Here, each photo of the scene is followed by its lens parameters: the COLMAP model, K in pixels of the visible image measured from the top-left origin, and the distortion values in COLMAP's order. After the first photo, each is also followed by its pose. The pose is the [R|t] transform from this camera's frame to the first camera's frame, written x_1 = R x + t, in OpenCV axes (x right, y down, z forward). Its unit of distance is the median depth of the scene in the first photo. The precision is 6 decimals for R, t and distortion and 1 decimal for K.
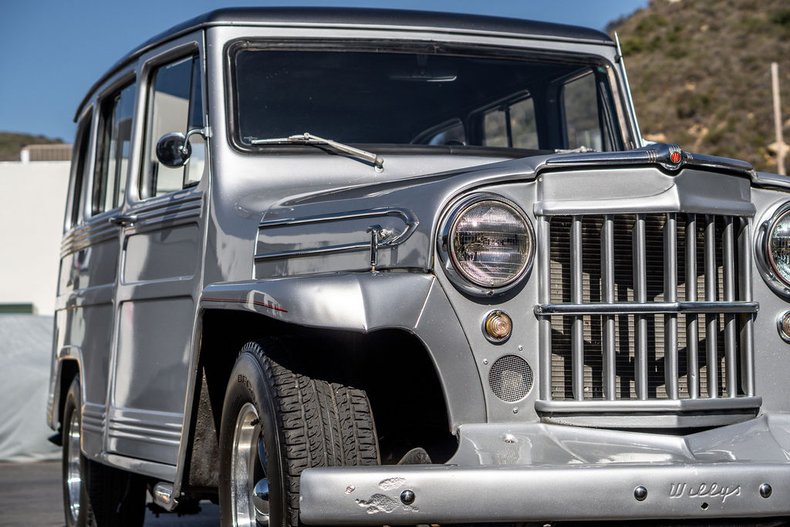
lens RADIAL K [[1664.0, 0, 392.1], [0, 1664.0, 236.1], [0, 0, 1]] dist [0.066168, -0.112055]
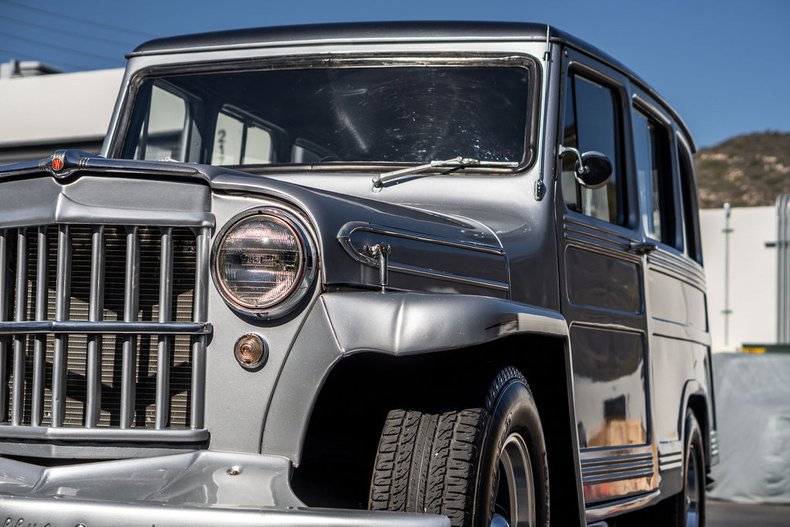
lens RADIAL K [[1664.0, 0, 392.1], [0, 1664.0, 236.1], [0, 0, 1]] dist [0.066168, -0.112055]
pose [[0.829995, -0.018448, -0.557466, 0.828630], [0.004254, 0.999633, -0.026747, 0.017956], [0.557755, 0.019828, 0.829769, 0.329293]]
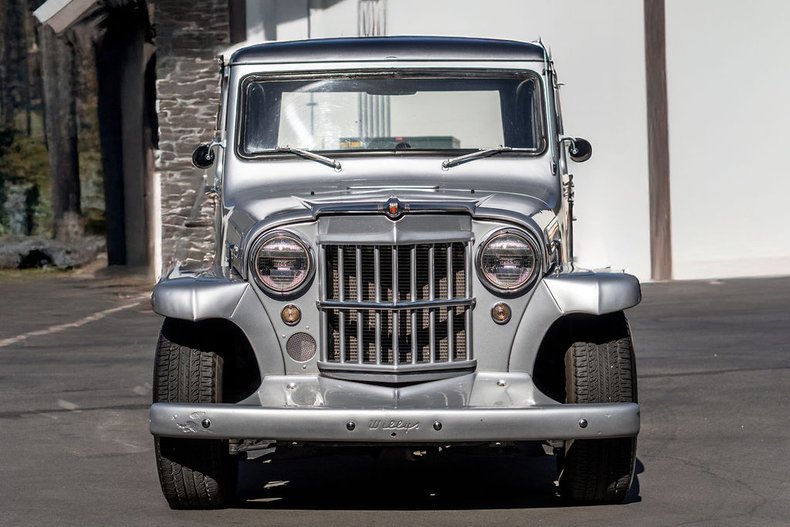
lens RADIAL K [[1678.3, 0, 391.3], [0, 1678.3, 249.6], [0, 0, 1]] dist [0.072478, -0.068959]
pose [[0.954090, 0.016762, -0.299051, 0.624177], [0.021833, 0.991885, 0.125252, -0.202777], [0.298723, -0.126031, 0.945981, -0.468726]]
